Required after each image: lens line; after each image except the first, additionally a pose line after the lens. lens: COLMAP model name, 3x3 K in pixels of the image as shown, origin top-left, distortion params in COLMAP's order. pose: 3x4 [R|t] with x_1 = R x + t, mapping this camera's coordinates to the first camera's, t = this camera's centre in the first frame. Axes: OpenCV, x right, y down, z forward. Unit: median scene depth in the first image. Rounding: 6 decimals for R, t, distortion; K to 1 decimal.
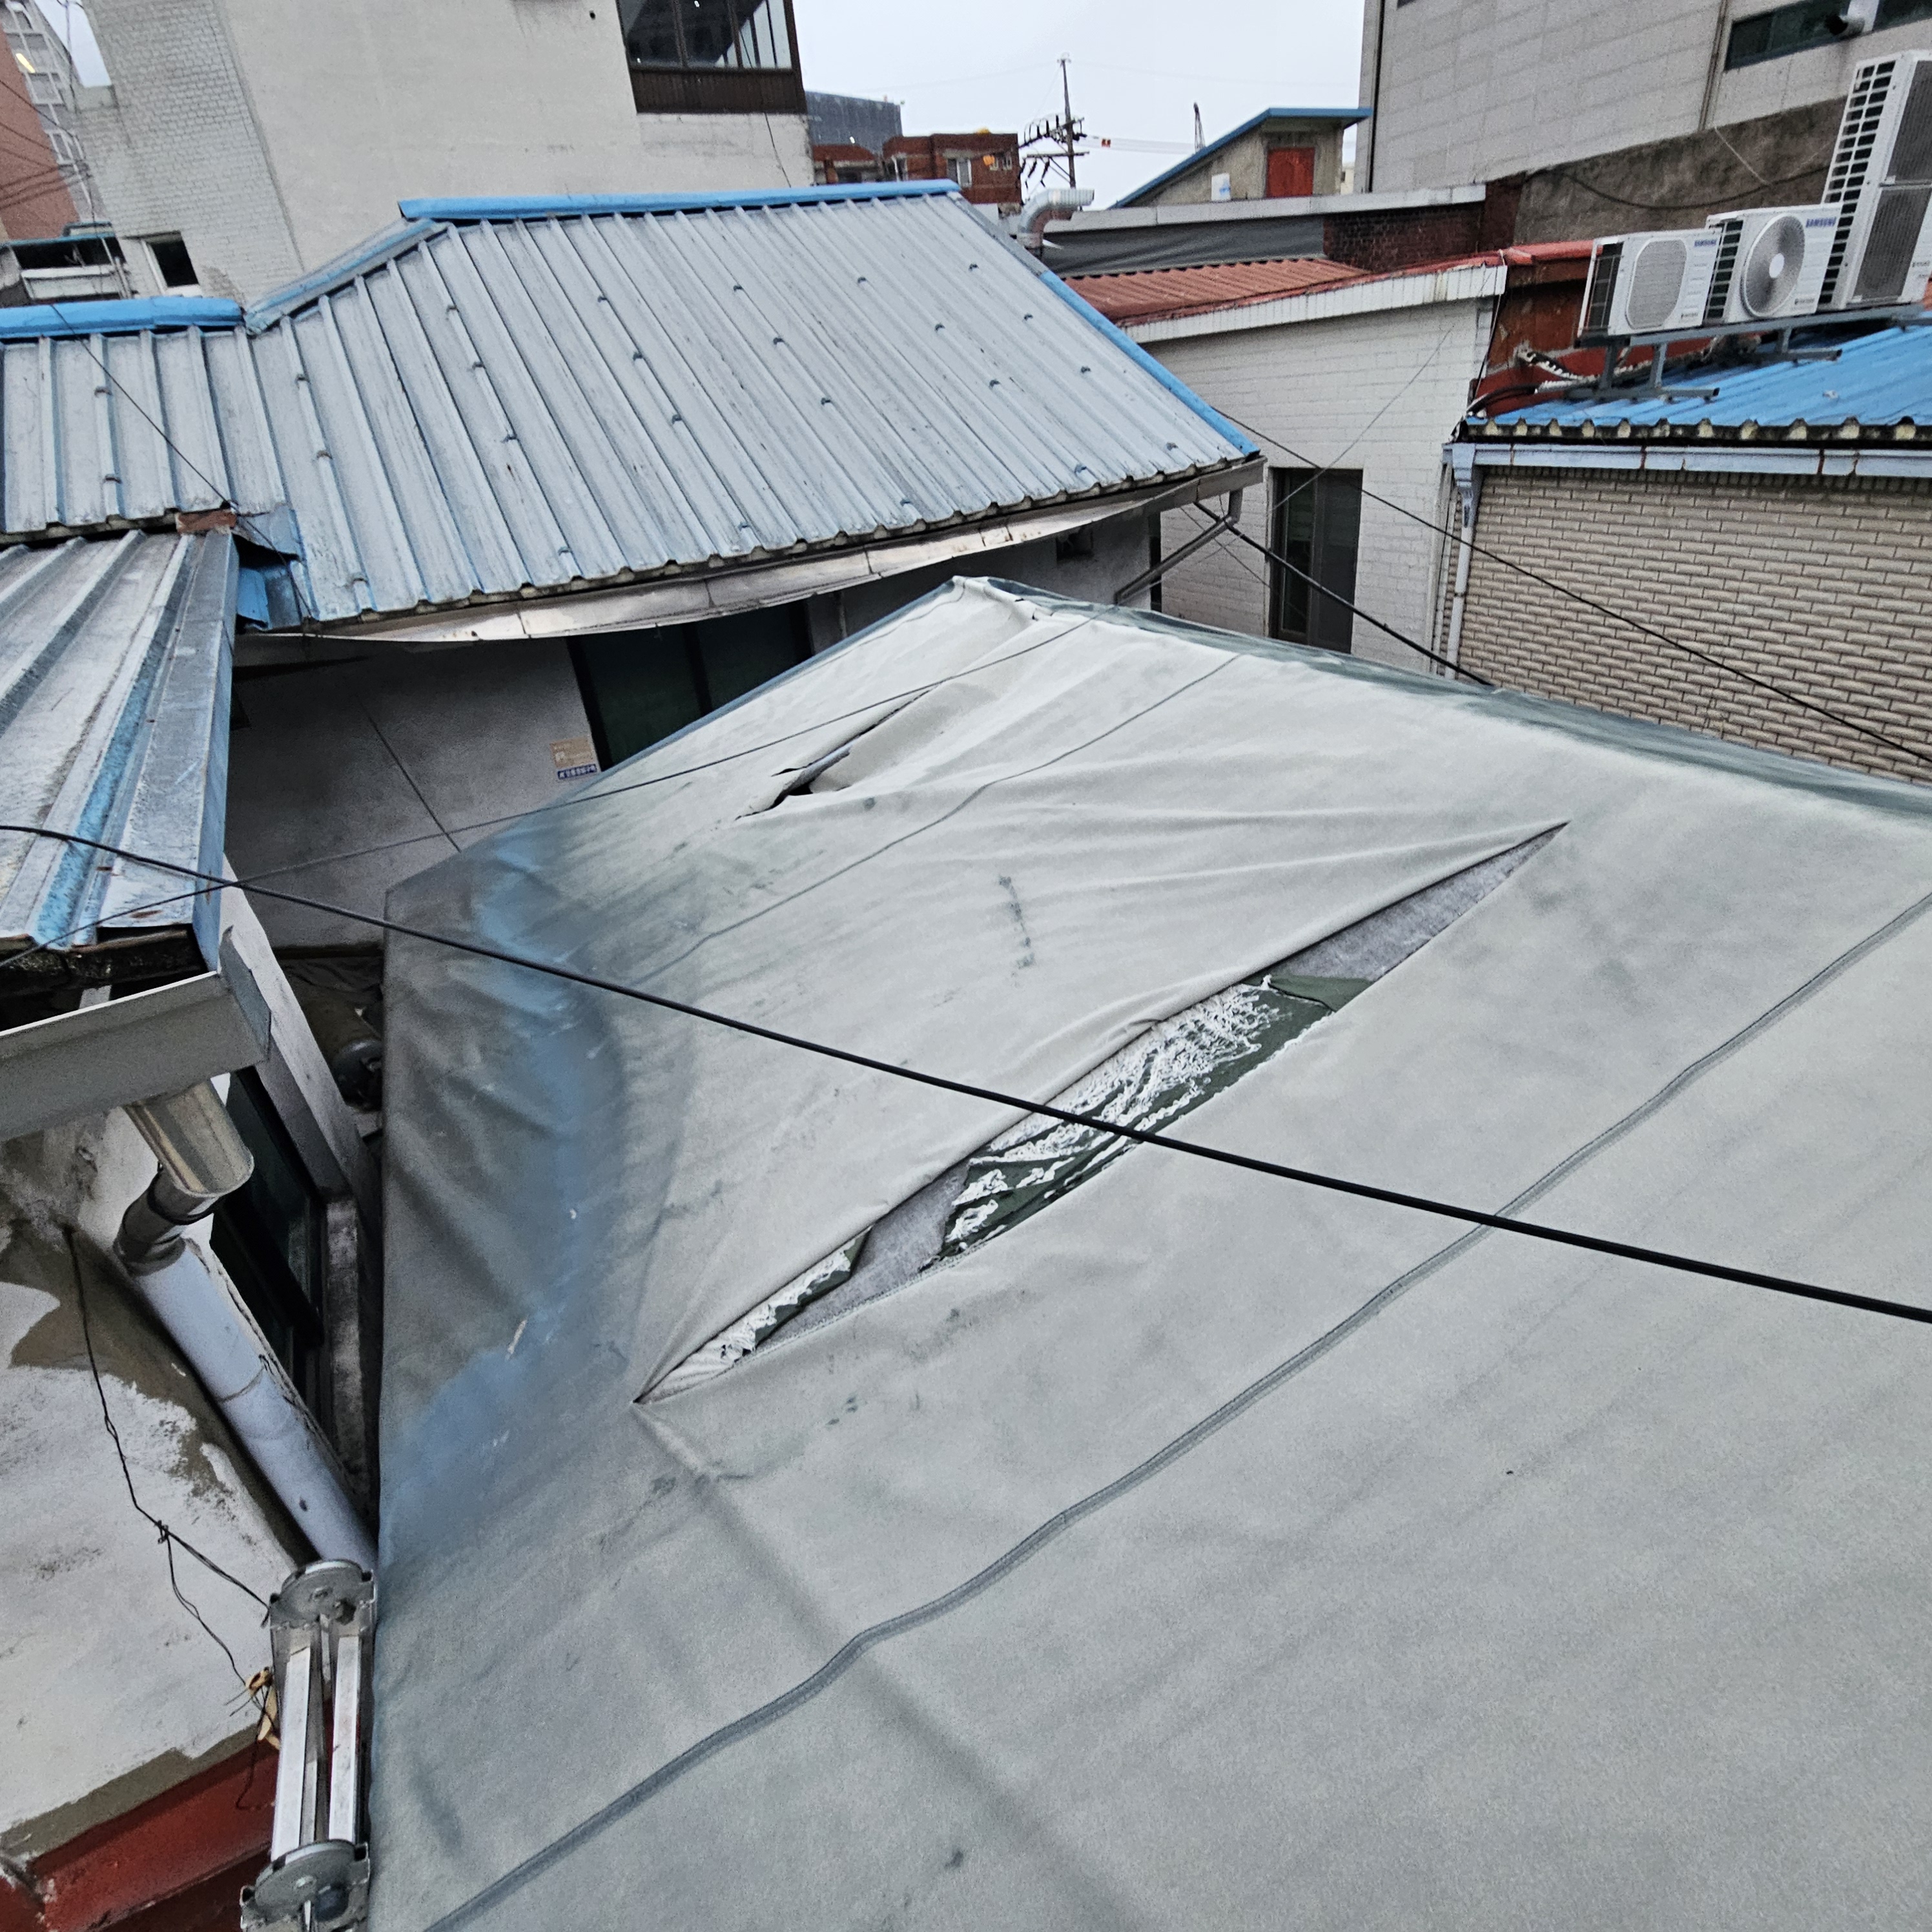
lens RADIAL K [[1058.0, 0, 976.4], [0, 1058.0, 945.2], [0, 0, 1]] dist [0.001072, 0.000505]
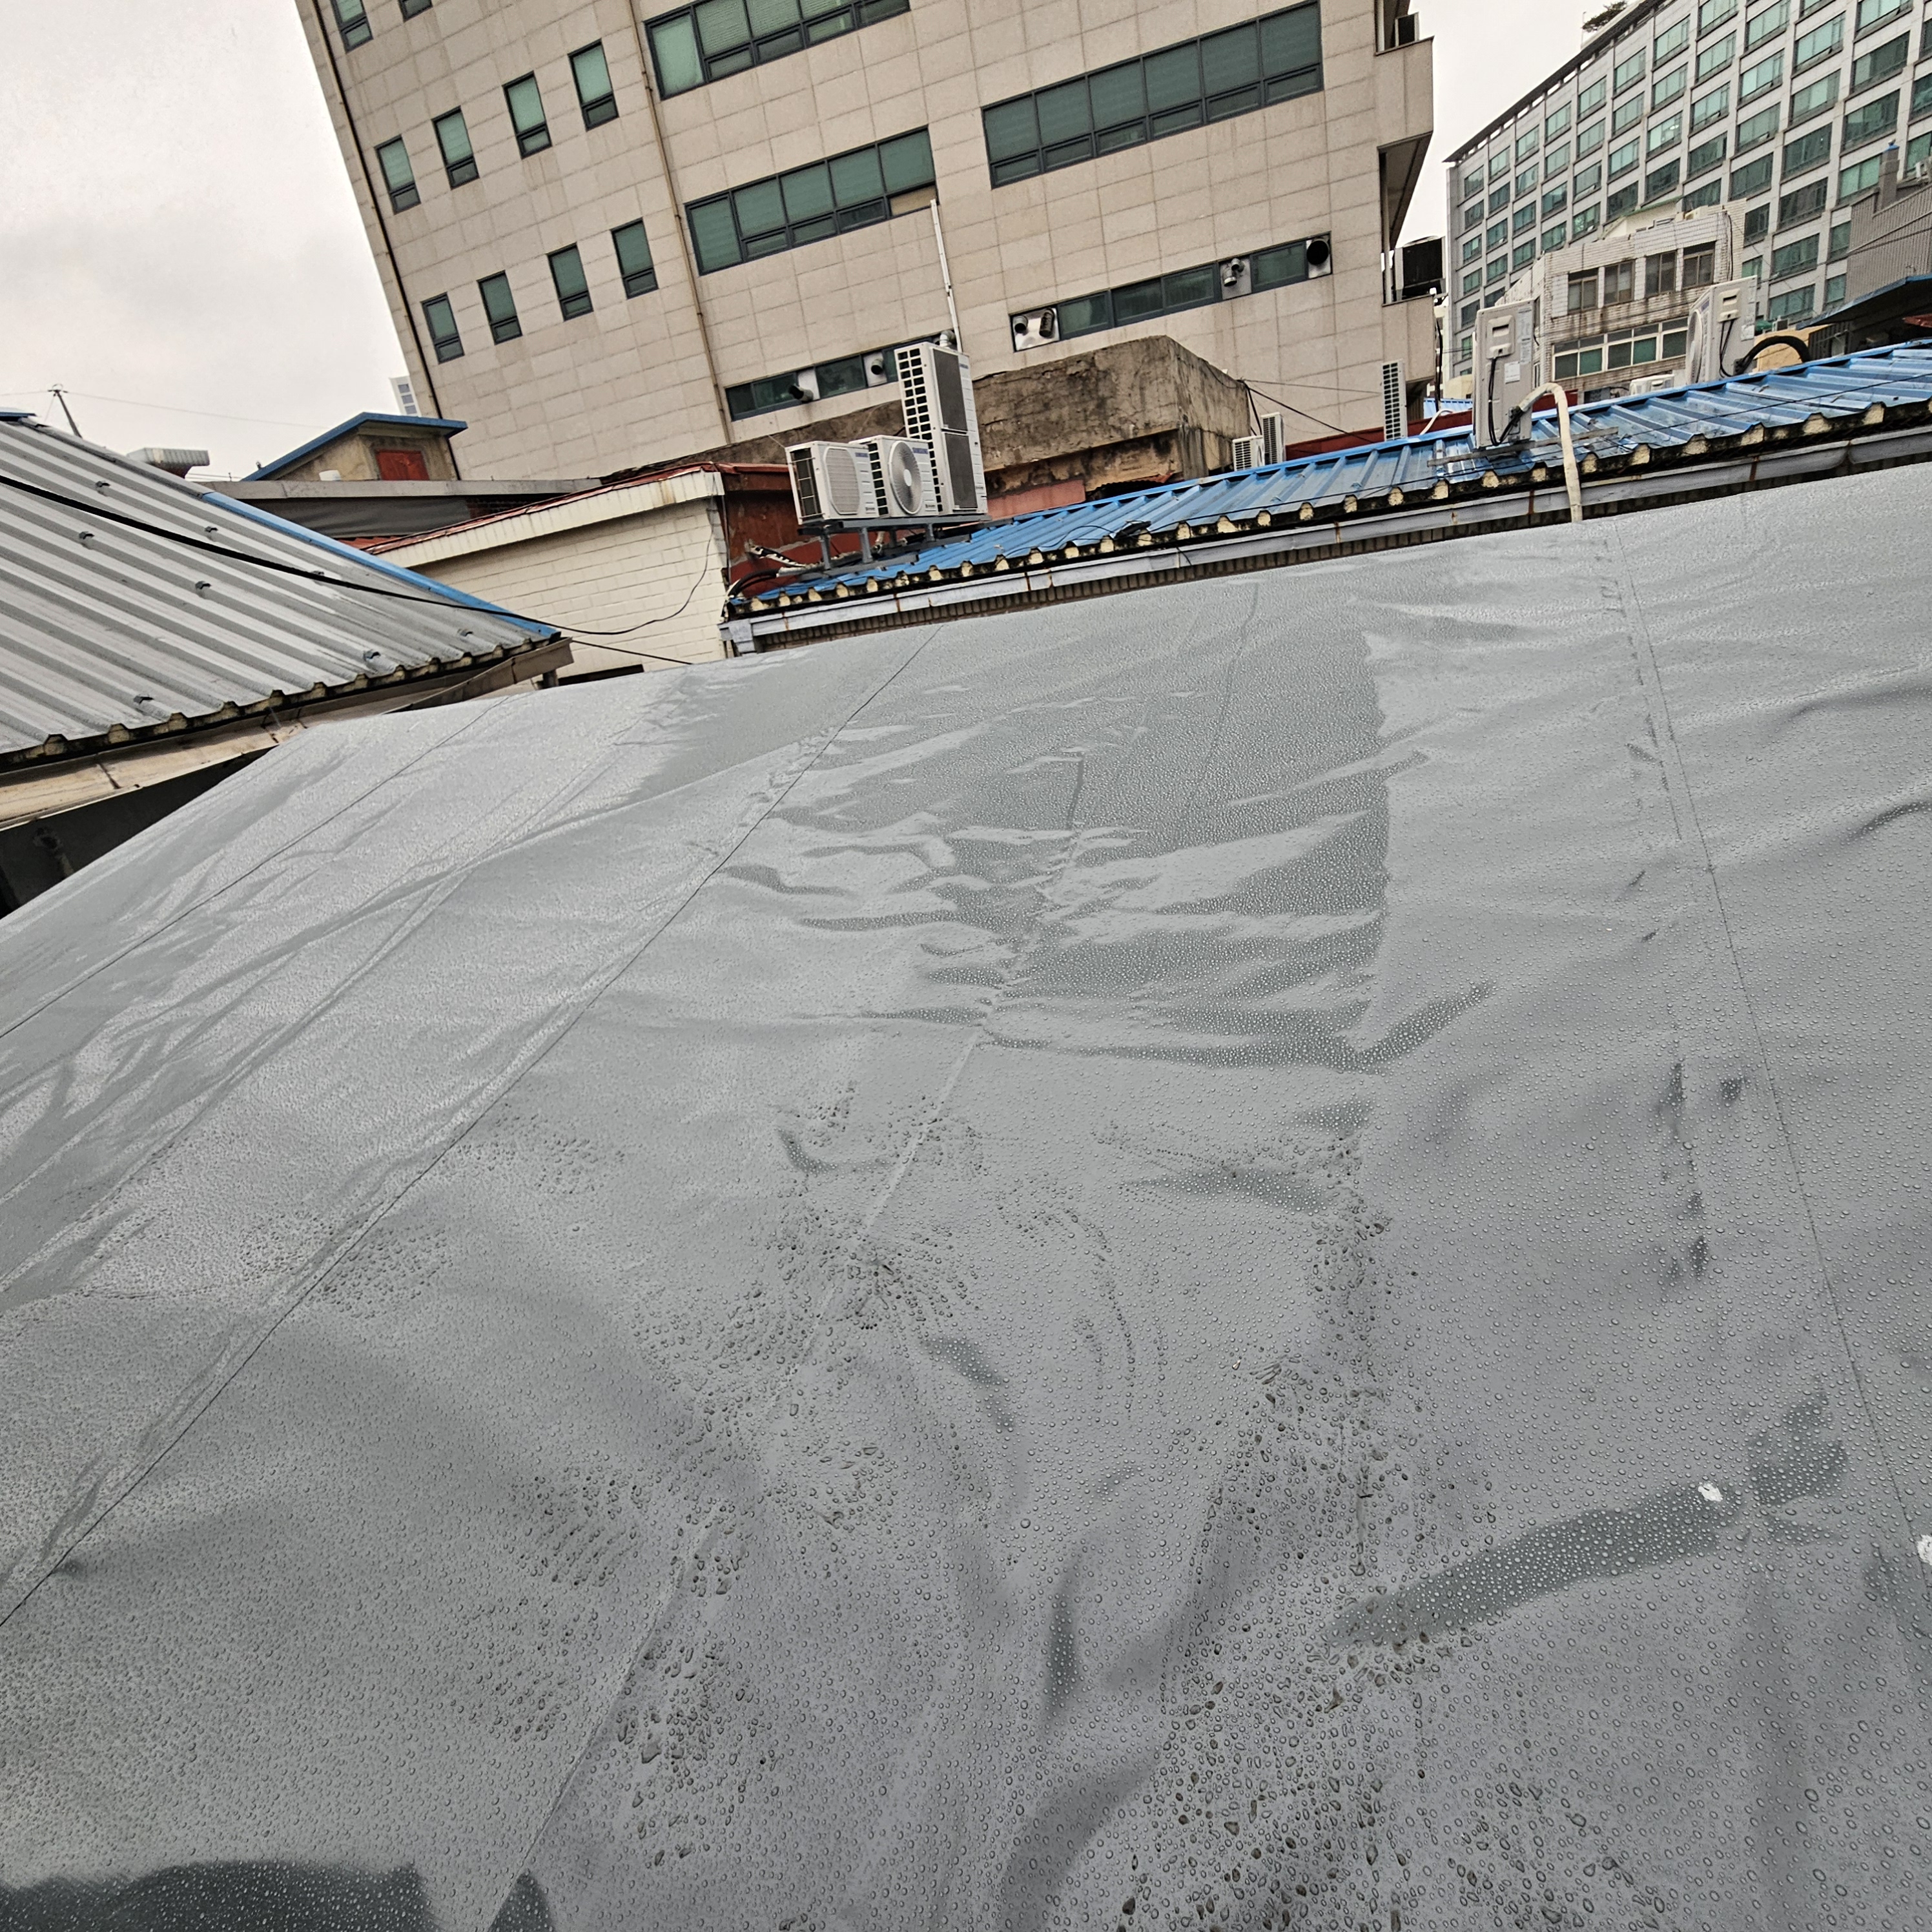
lens RADIAL K [[1058.0, 0, 976.2], [0, 1058.0, 951.7], [0, 0, 1]] dist [0.001072, 0.000505]
pose [[0.737449, -0.252593, 0.626392, -0.128679], [0.399879, 0.910701, -0.103536, 0.047126], [-0.544303, 0.326833, 0.772602, 0.146589]]
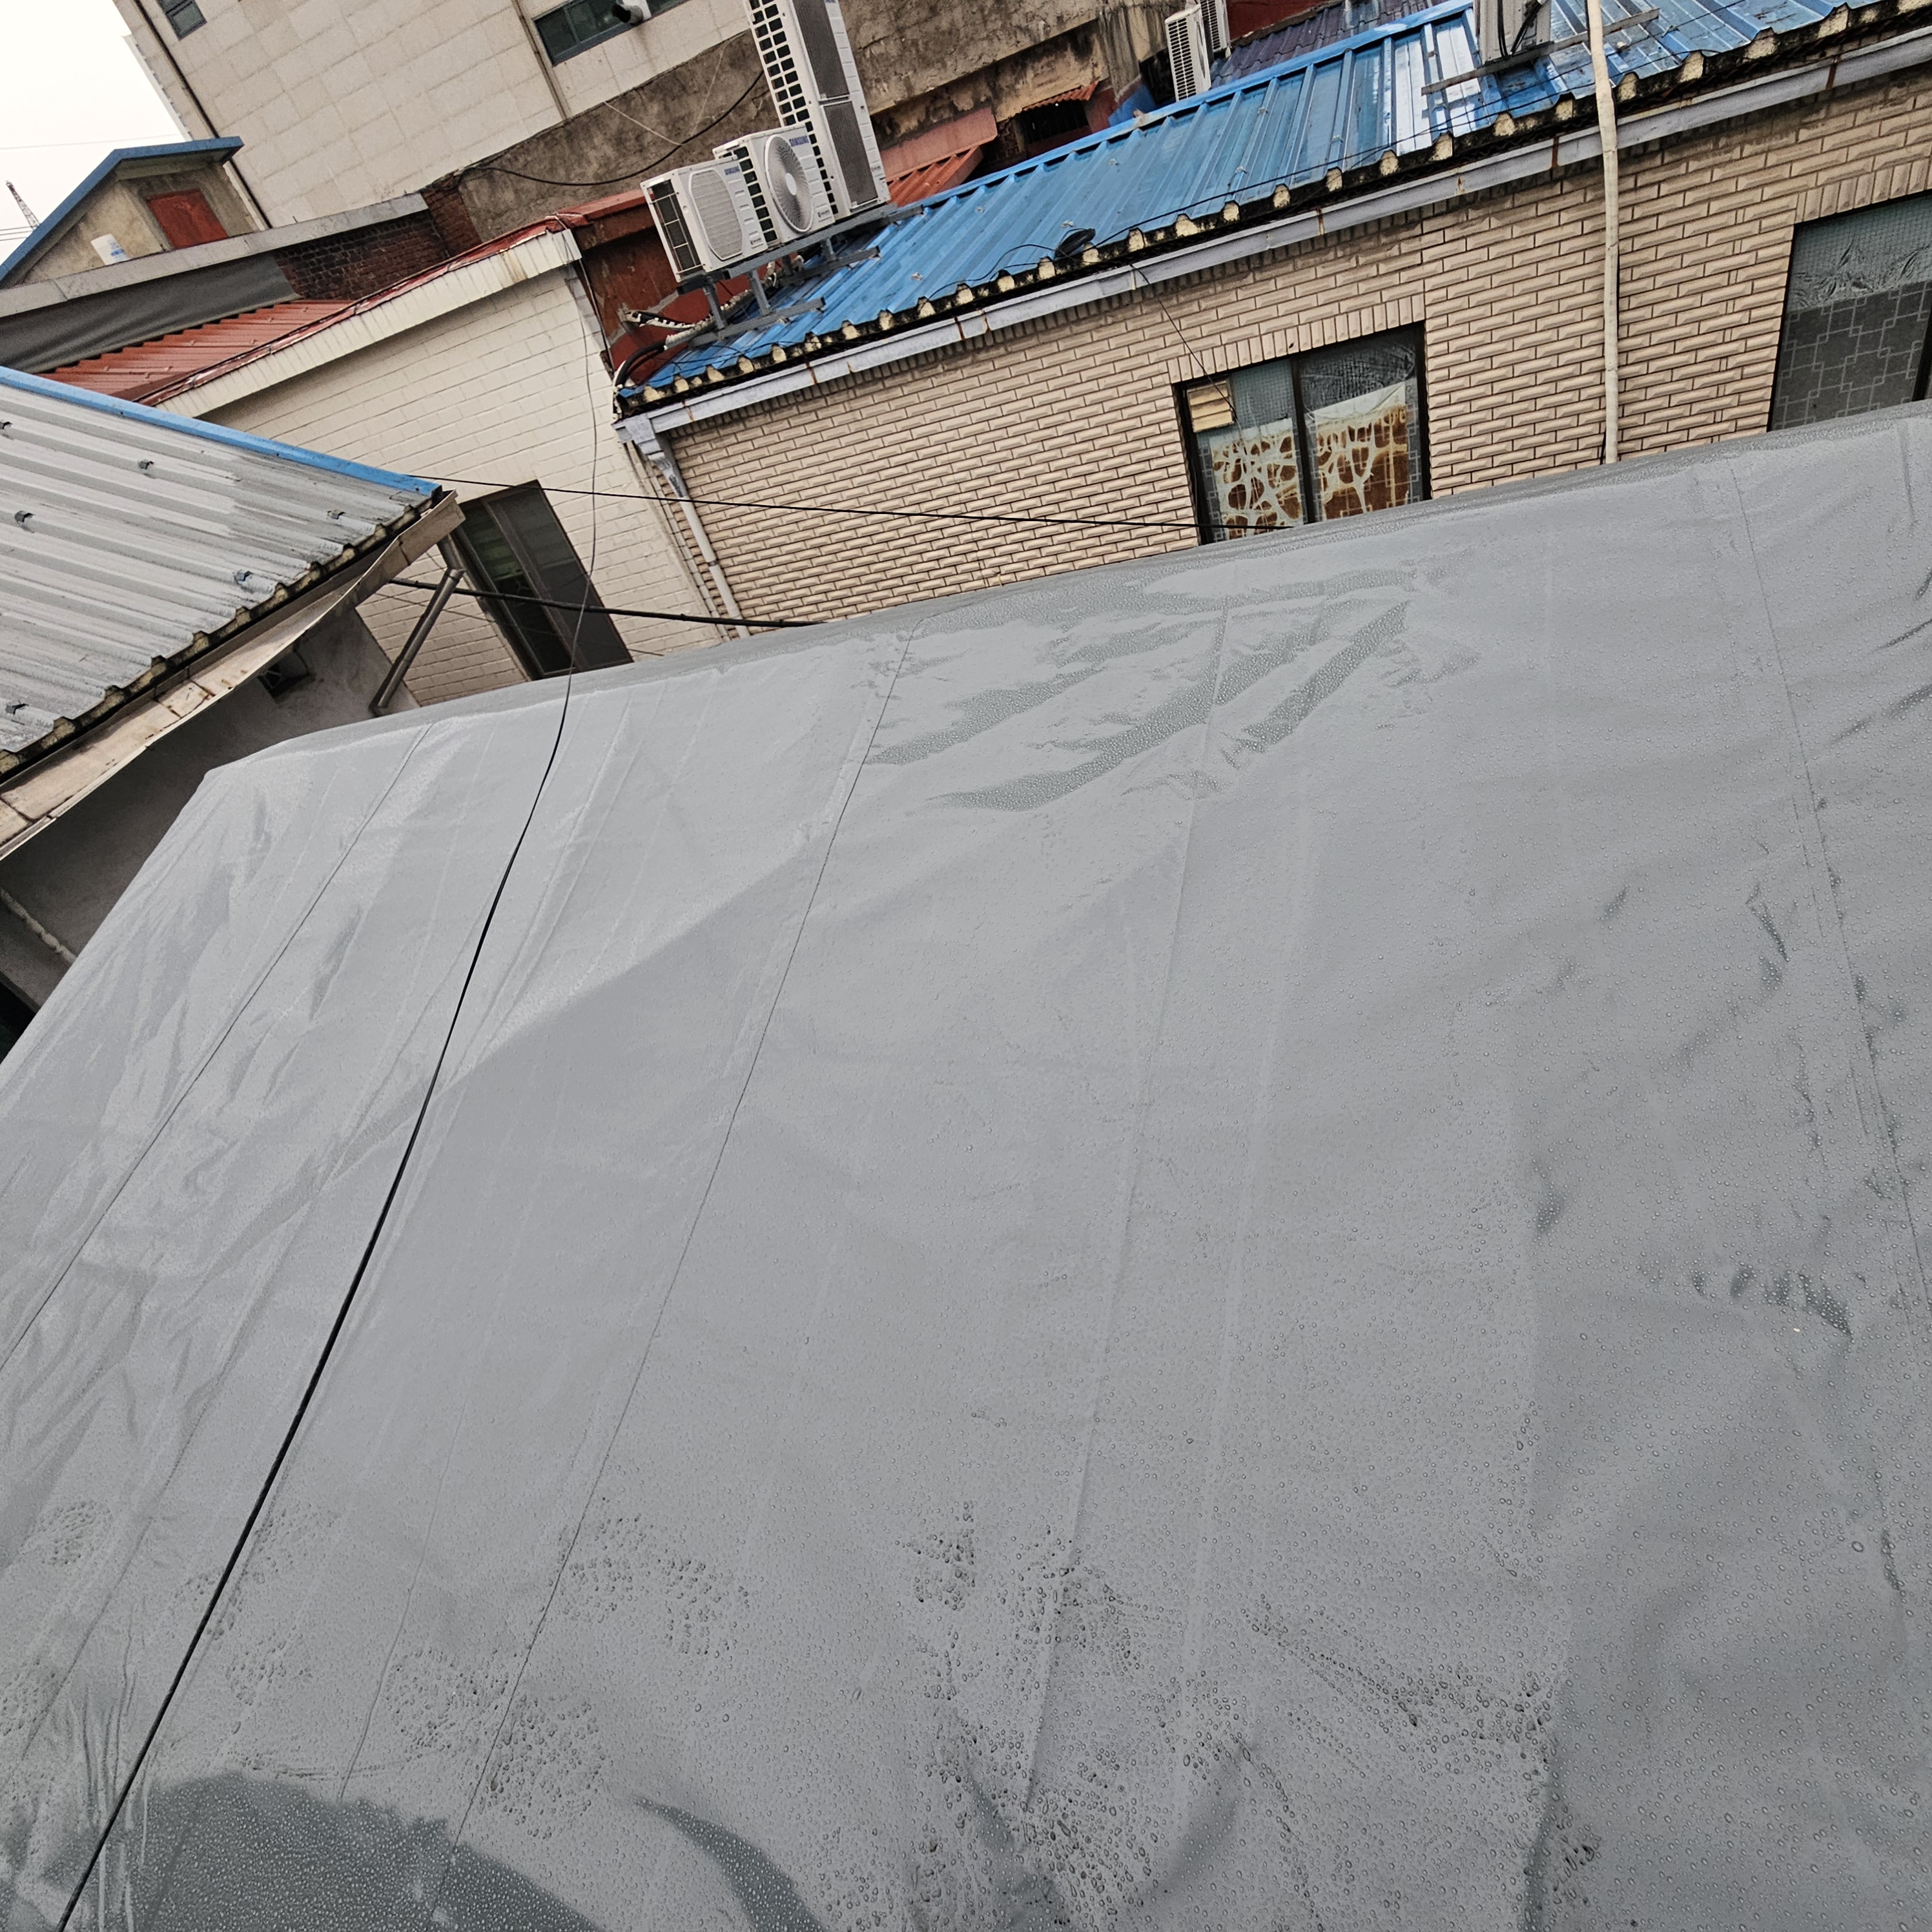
lens RADIAL K [[1058.0, 0, 973.8], [0, 1058.0, 946.2], [0, 0, 1]] dist [0.001072, 0.000505]
pose [[0.672115, -0.527793, 0.519323, -0.076579], [0.538069, 0.829962, 0.147124, -0.060717], [-0.508669, 0.180547, 0.841819, 0.143951]]
